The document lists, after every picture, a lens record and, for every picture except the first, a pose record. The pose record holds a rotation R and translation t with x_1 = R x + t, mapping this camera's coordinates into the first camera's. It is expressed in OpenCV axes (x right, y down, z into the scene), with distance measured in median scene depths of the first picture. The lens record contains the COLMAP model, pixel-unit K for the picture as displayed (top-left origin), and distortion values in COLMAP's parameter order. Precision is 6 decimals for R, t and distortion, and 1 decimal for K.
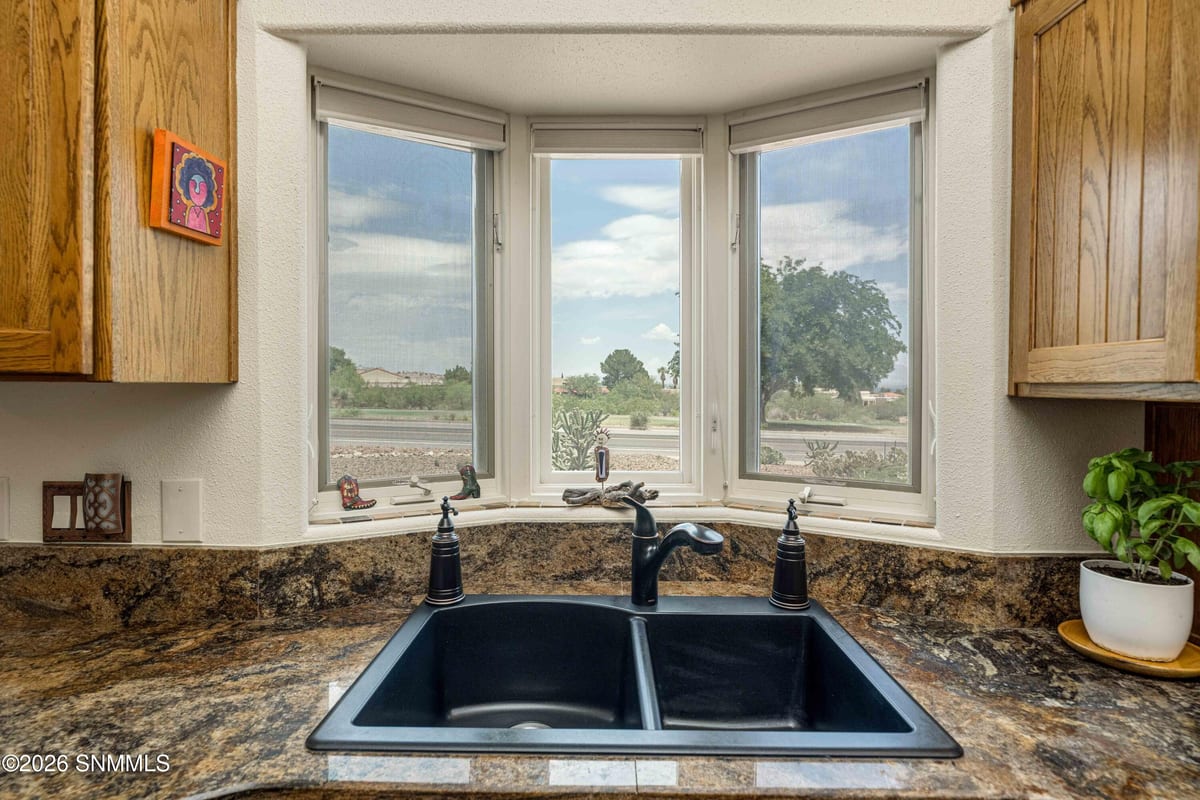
lens RADIAL K [[604.7, 0, 598.4], [0, 604.7, 394.1], [0, 0, 1]] dist [-0.003190, -0.000020]
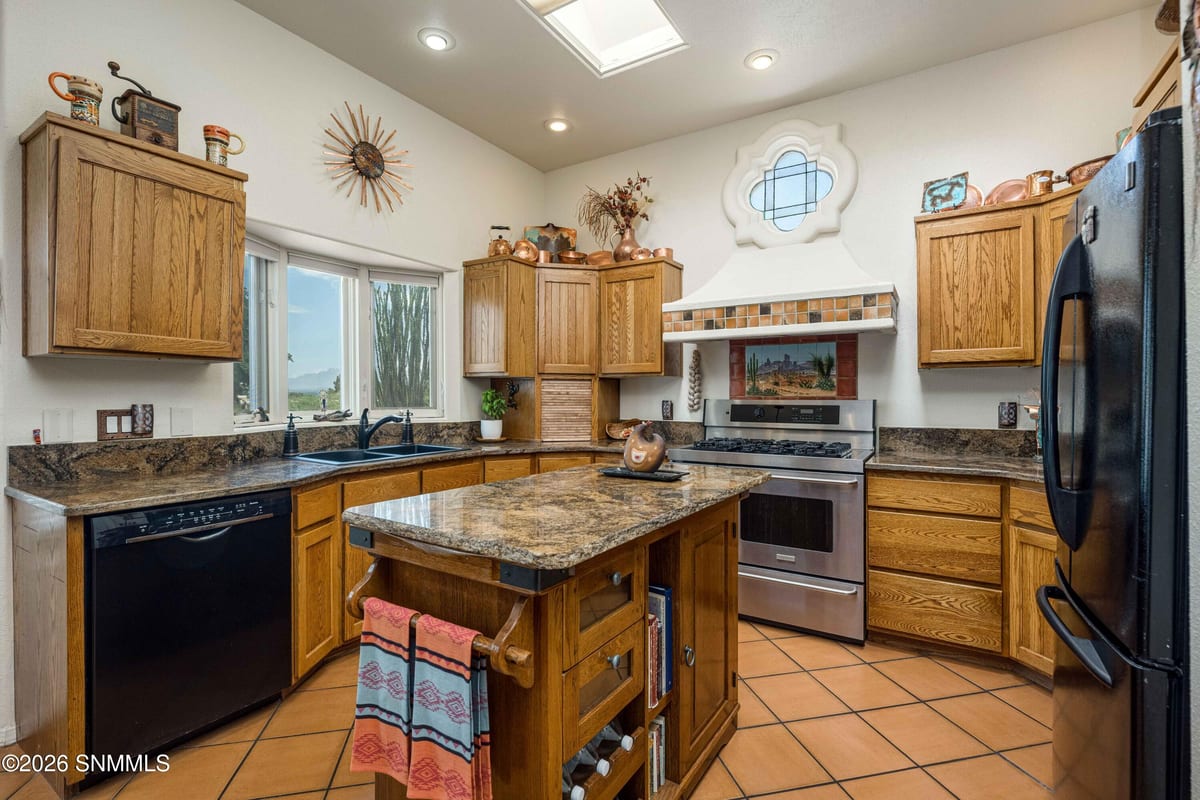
lens RADIAL K [[553.7, 0, 598.8], [0, 553.7, 395.4], [0, 0, 1]] dist [-0.003508, 0.000181]
pose [[0.531761, -0.007226, 0.846864, -1.603304], [0.014788, 0.999890, -0.000753, 0.125406], [-0.846765, 0.012924, 0.531810, -1.355449]]
